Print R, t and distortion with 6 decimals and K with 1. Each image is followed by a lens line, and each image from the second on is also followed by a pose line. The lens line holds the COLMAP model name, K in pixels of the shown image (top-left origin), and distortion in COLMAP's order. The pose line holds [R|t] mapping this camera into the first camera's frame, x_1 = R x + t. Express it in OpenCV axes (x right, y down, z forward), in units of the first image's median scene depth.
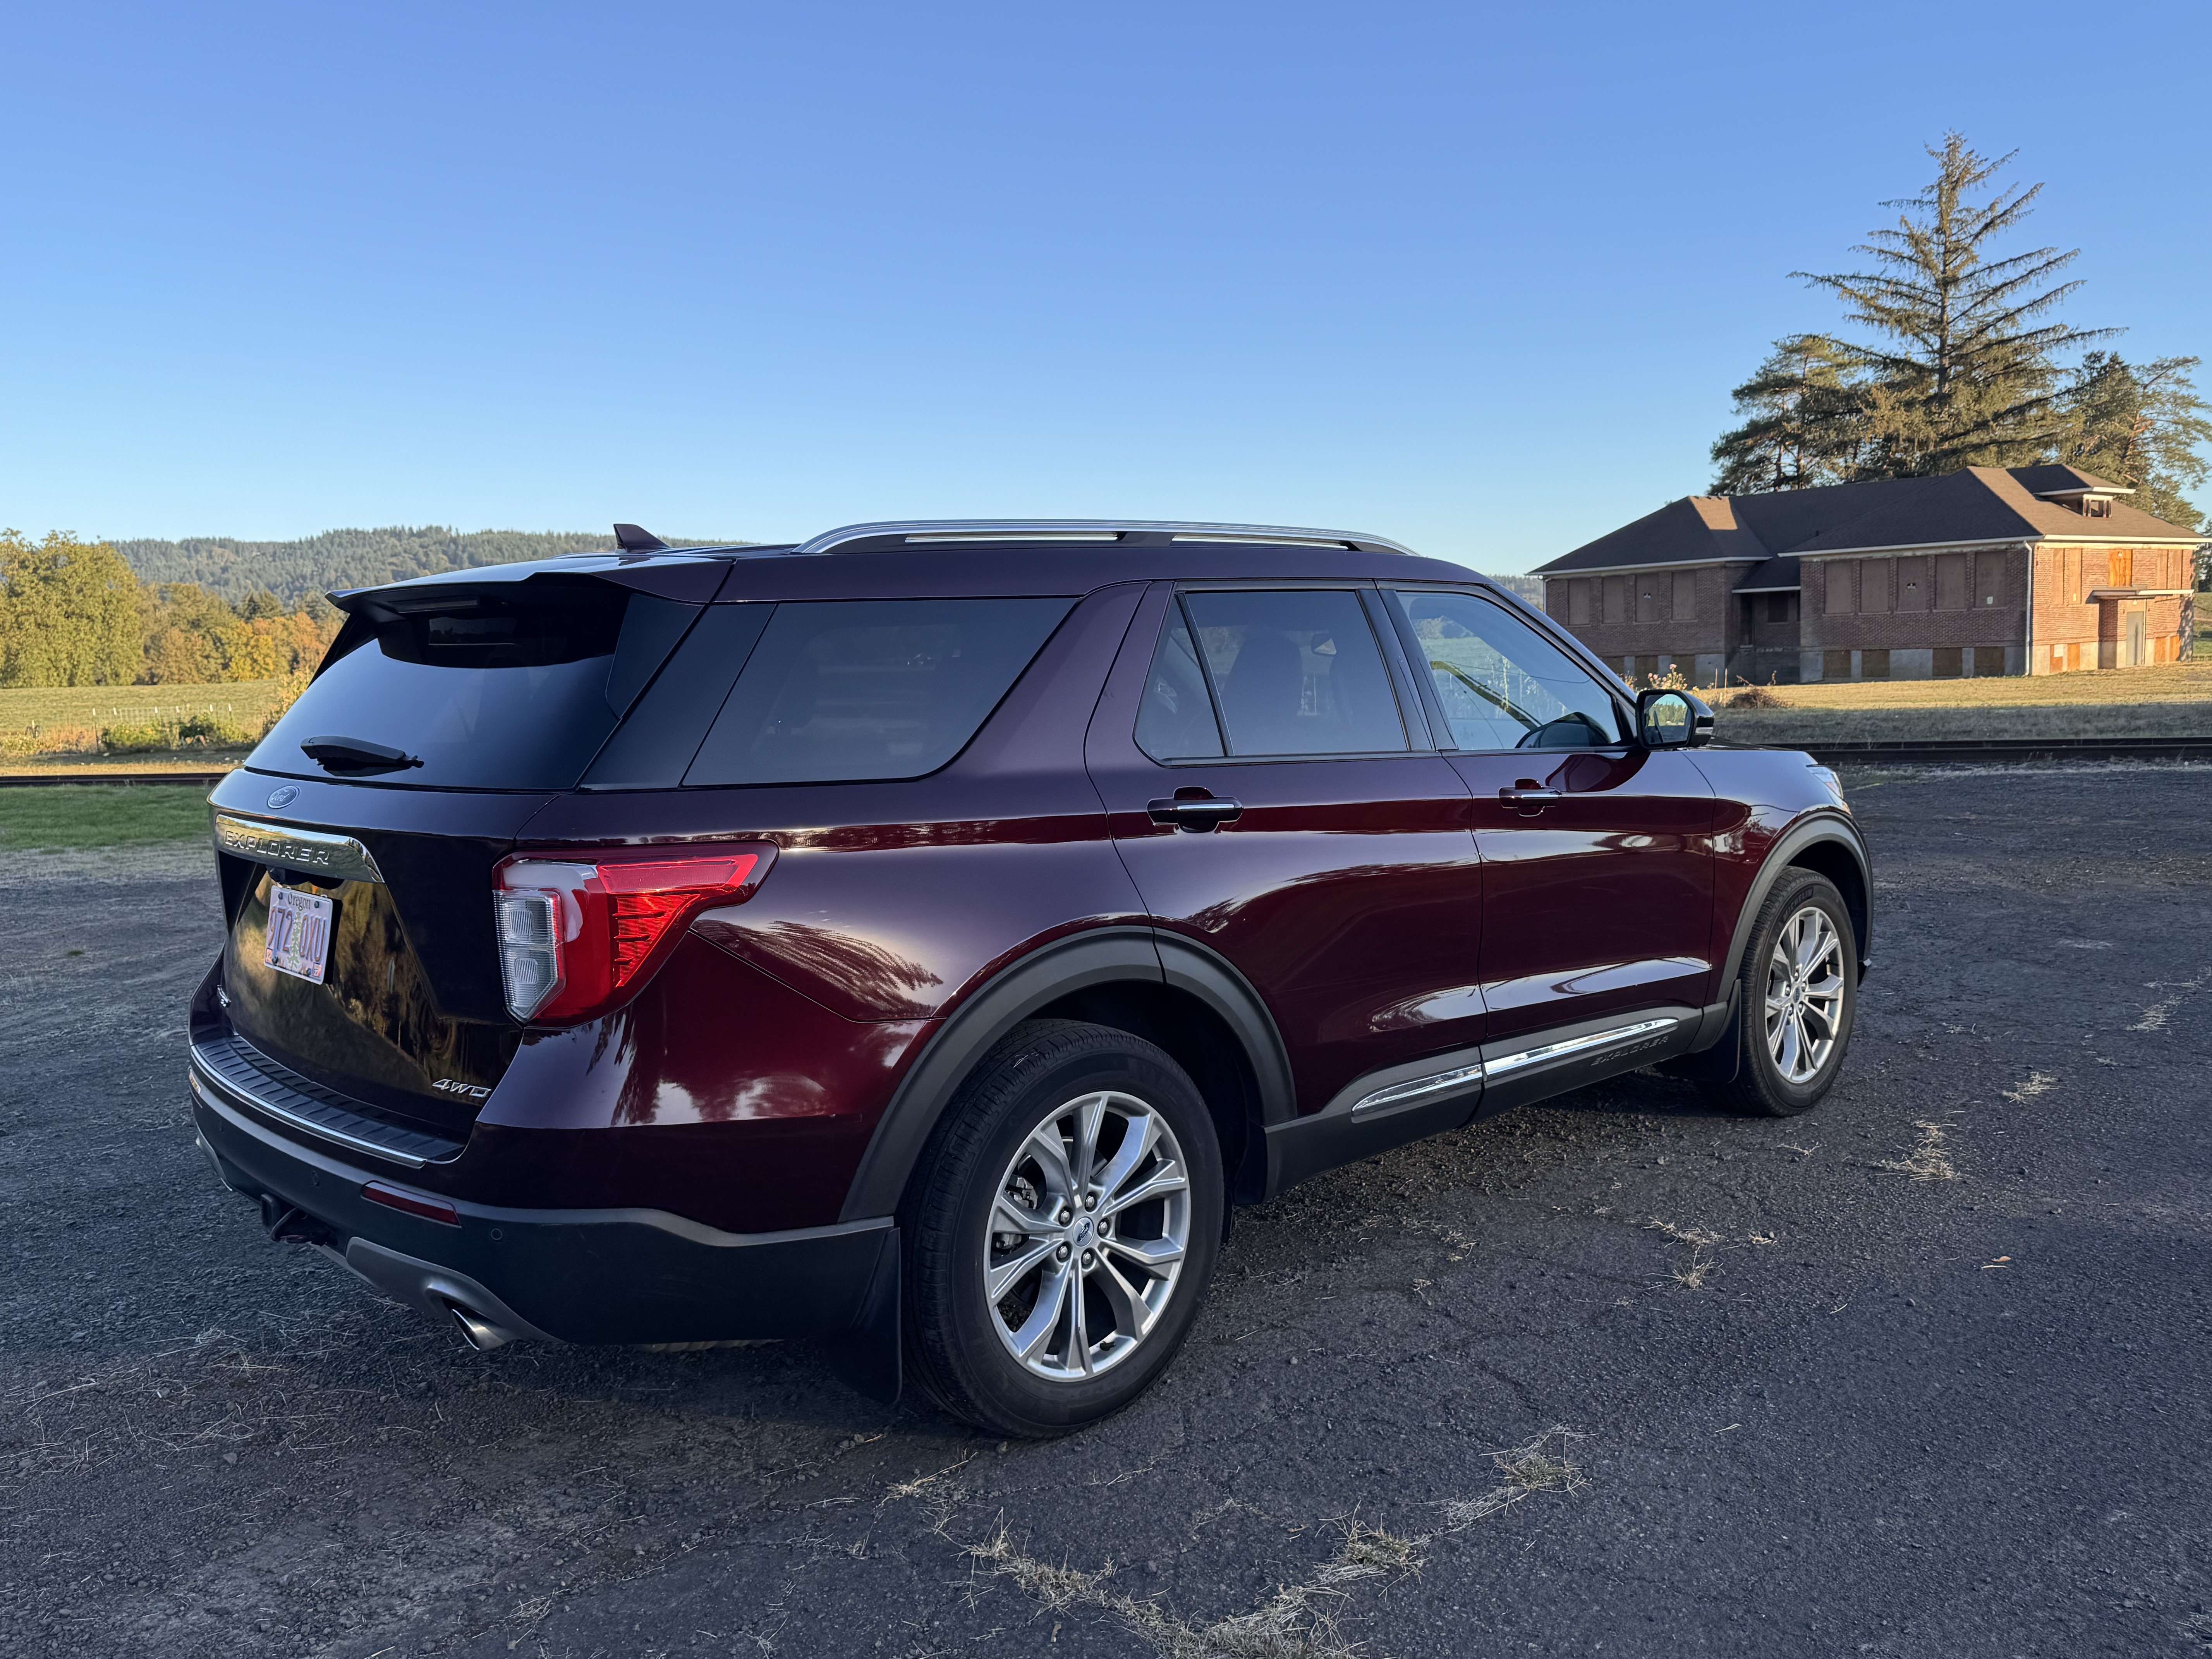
lens RADIAL K [[1771.2, 0, 1106.0], [0, 1771.2, 829.5], [0, 0, 1]] dist [0.113814, -0.172667]
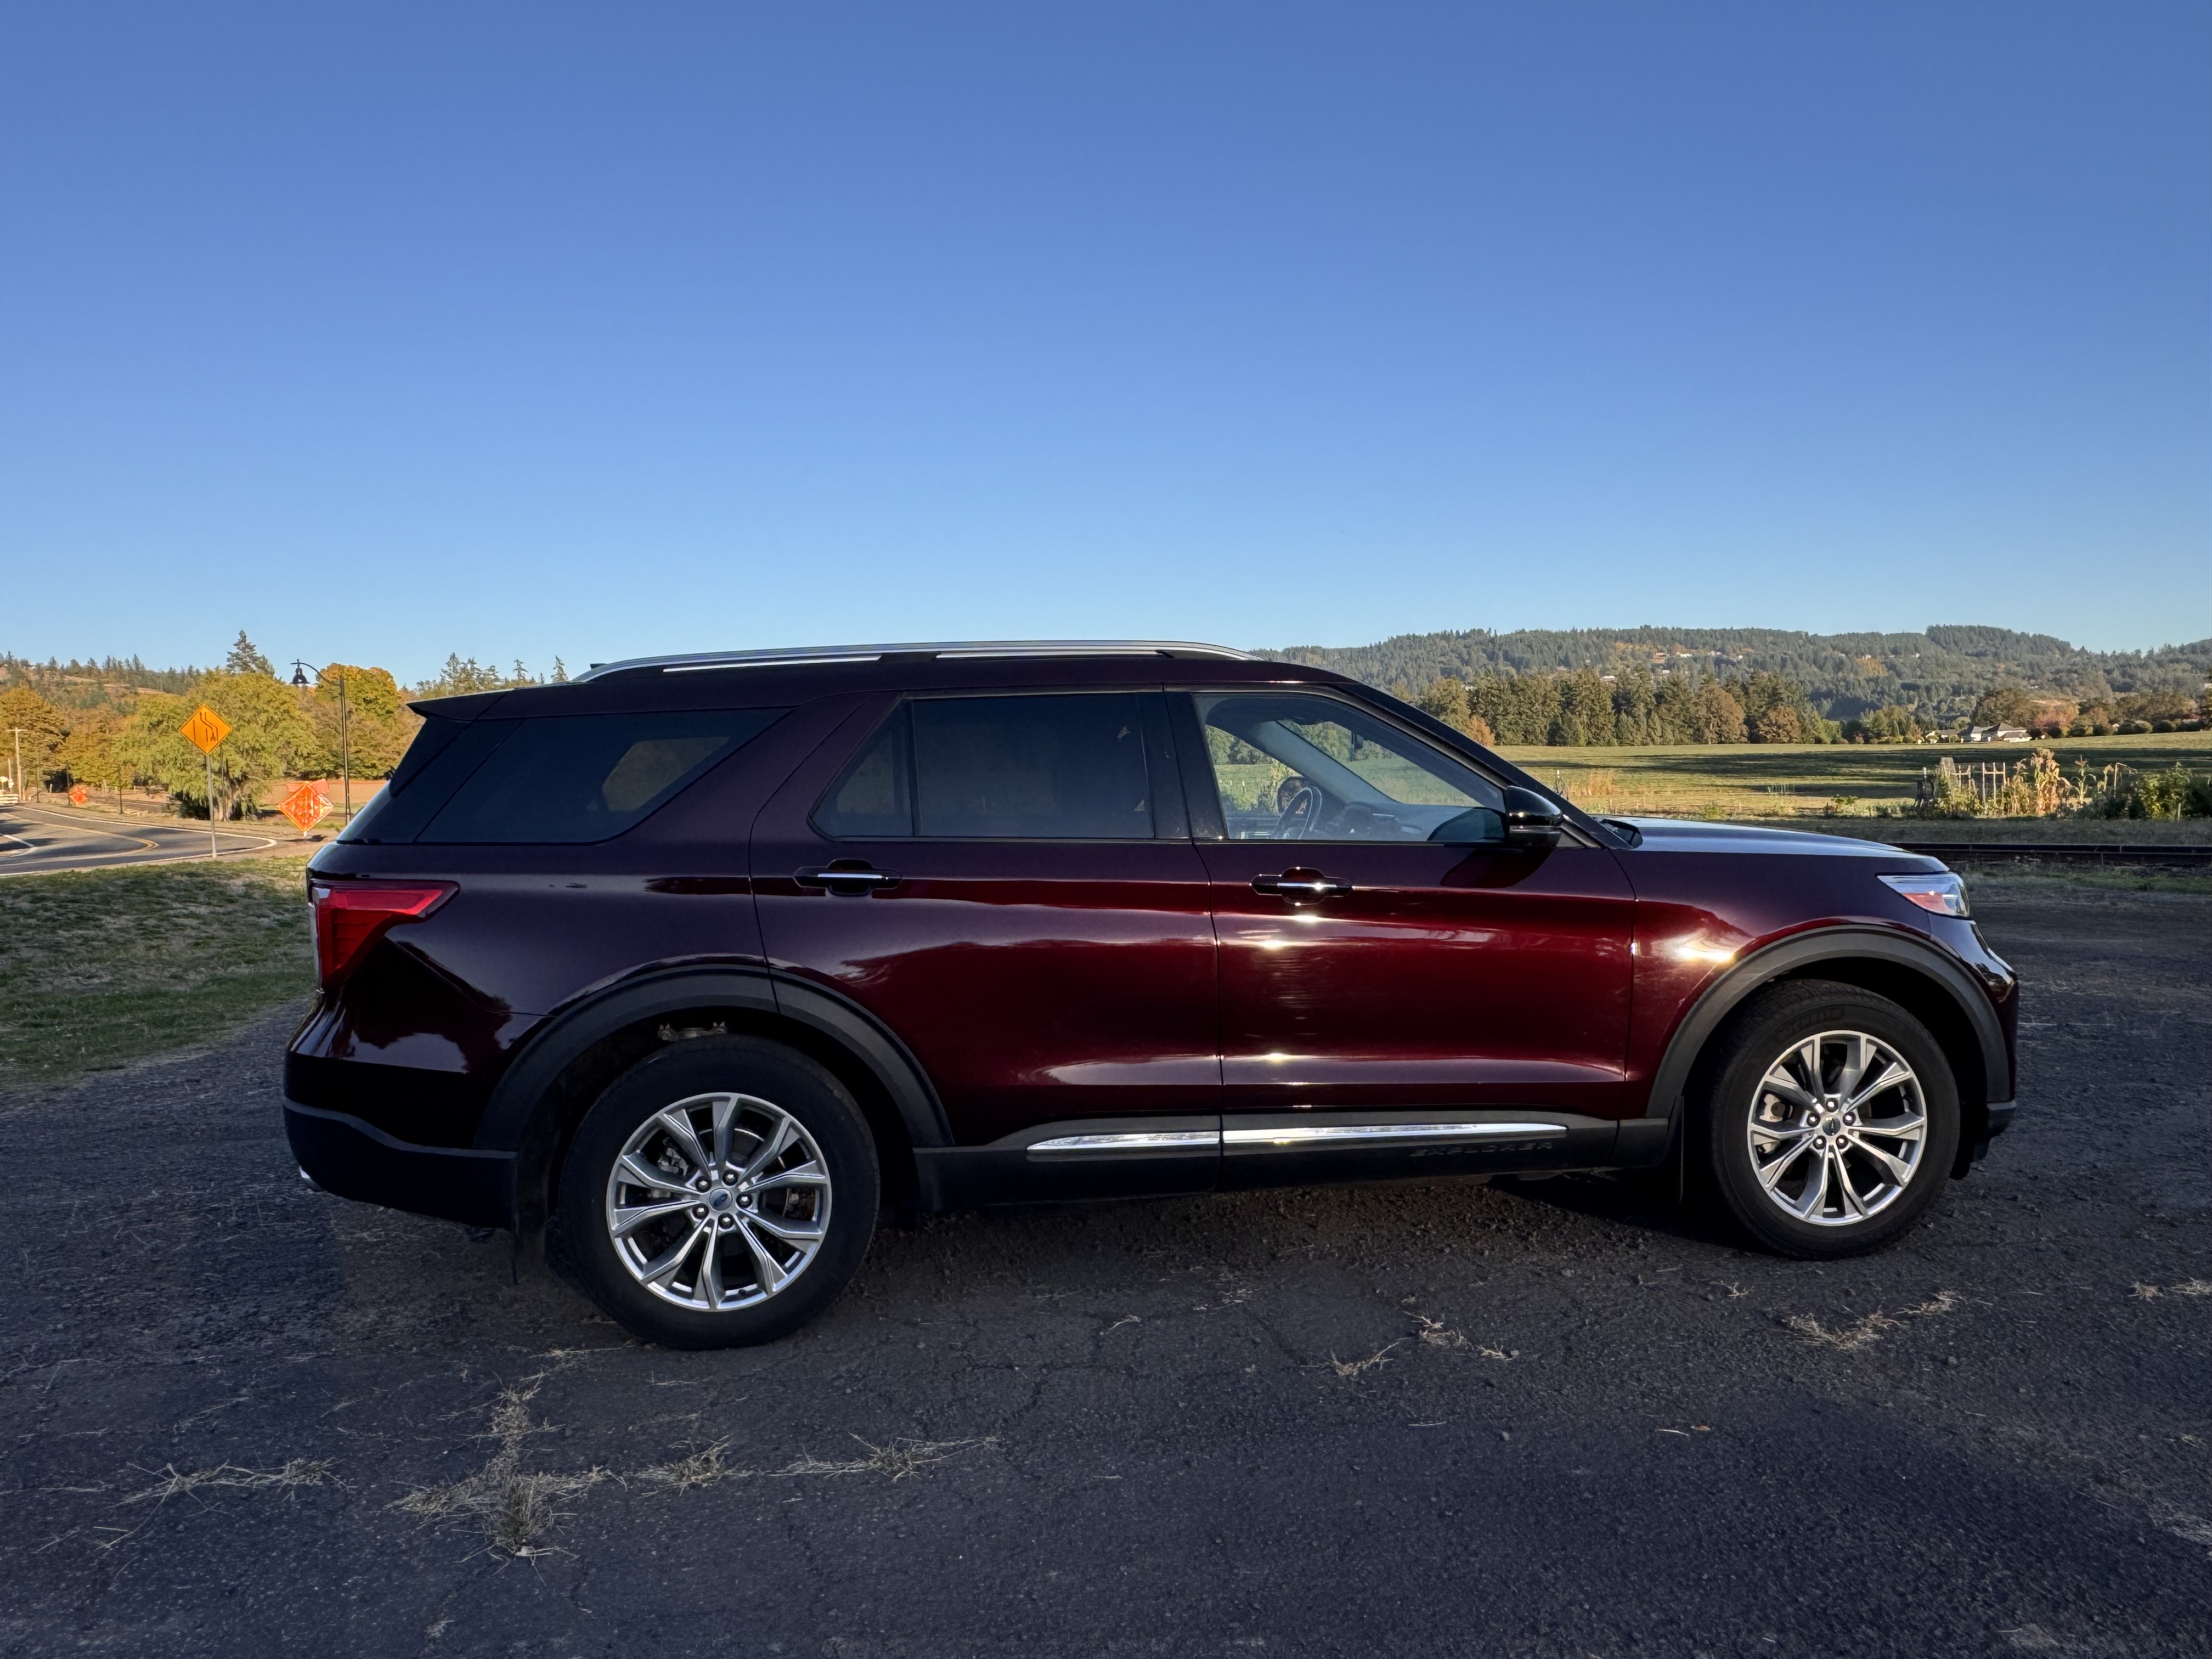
lens RADIAL K [[1623.7, 0, 1106.0], [0, 1623.7, 829.5], [0, 0, 1]] dist [-0.045349, 0.095326]
pose [[0.808730, 0.030217, -0.587403, 0.879930], [-0.053624, 0.998308, -0.022475, -0.029854], [0.585730, 0.049675, 0.808983, 0.199315]]
